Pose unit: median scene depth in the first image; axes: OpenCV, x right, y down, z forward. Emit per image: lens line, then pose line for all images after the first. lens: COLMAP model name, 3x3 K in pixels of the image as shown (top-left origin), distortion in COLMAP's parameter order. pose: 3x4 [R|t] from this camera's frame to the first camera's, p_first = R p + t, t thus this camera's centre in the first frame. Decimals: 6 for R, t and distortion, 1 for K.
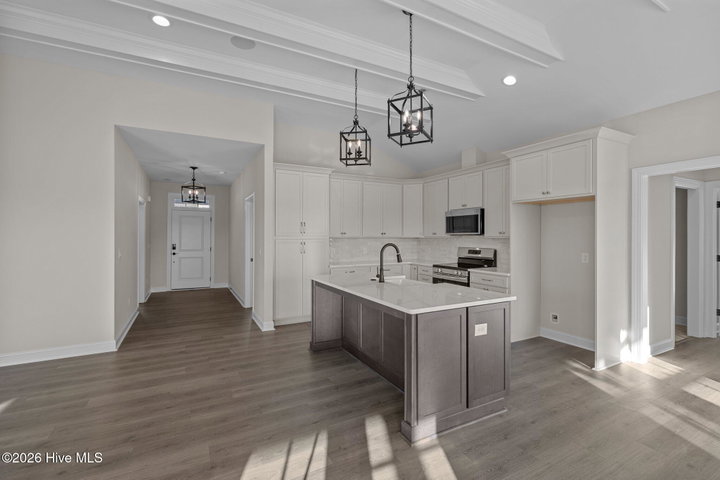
lens RADIAL K [[325.7, 0, 356.2], [0, 325.7, 234.8], [0, 0, 1]] dist [-0.003662, 0.002706]
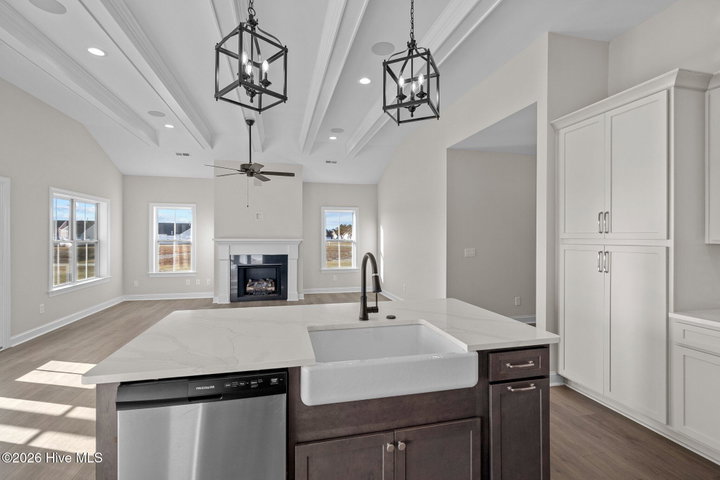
lens RADIAL K [[325.7, 0, 356.2], [0, 325.7, 235.2], [0, 0, 1]] dist [-0.003662, 0.002706]
pose [[-0.255898, -0.001154, -0.966703, 0.408619], [-0.001167, 0.999999, -0.000885, -0.000686], [0.966703, 0.000902, -0.255899, 0.726988]]
